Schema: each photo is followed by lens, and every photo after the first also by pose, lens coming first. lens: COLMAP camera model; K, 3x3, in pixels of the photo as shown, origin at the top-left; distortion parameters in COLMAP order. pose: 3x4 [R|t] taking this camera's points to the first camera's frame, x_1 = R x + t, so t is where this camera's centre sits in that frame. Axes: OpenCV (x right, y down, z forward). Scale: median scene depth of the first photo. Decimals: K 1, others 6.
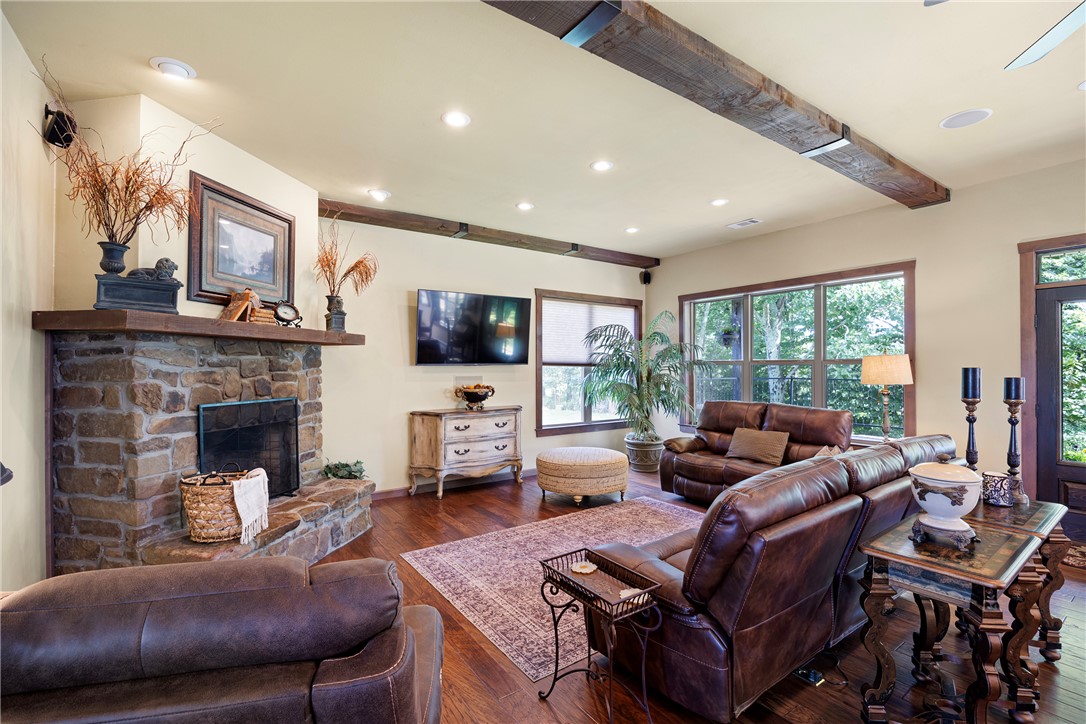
lens RADIAL K [[485.8, 0, 554.1], [0, 485.8, 365.2], [0, 0, 1]] dist [-0.011894, 0.000356]
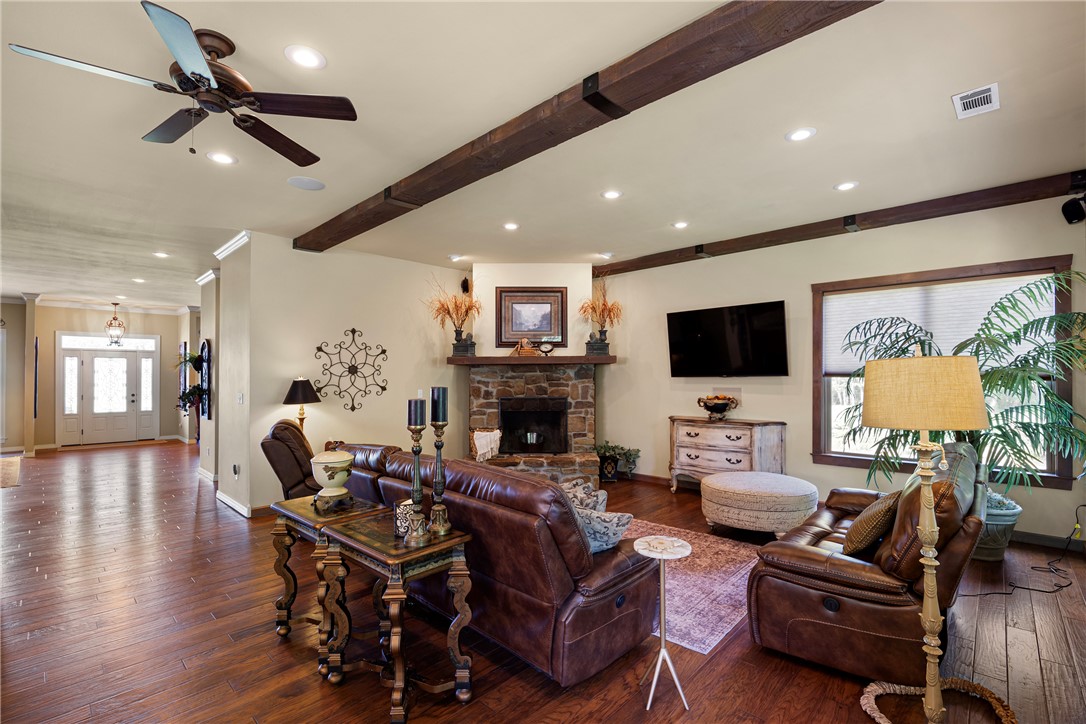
lens RADIAL K [[485.8, 0, 545.4], [0, 485.8, 369.0], [0, 0, 1]] dist [-0.011894, 0.000356]
pose [[0.198203, -0.013403, -0.980069, 0.990246], [0.007383, 0.999899, -0.012181, -0.008774], [0.980133, -0.004821, 0.198282, 0.559612]]
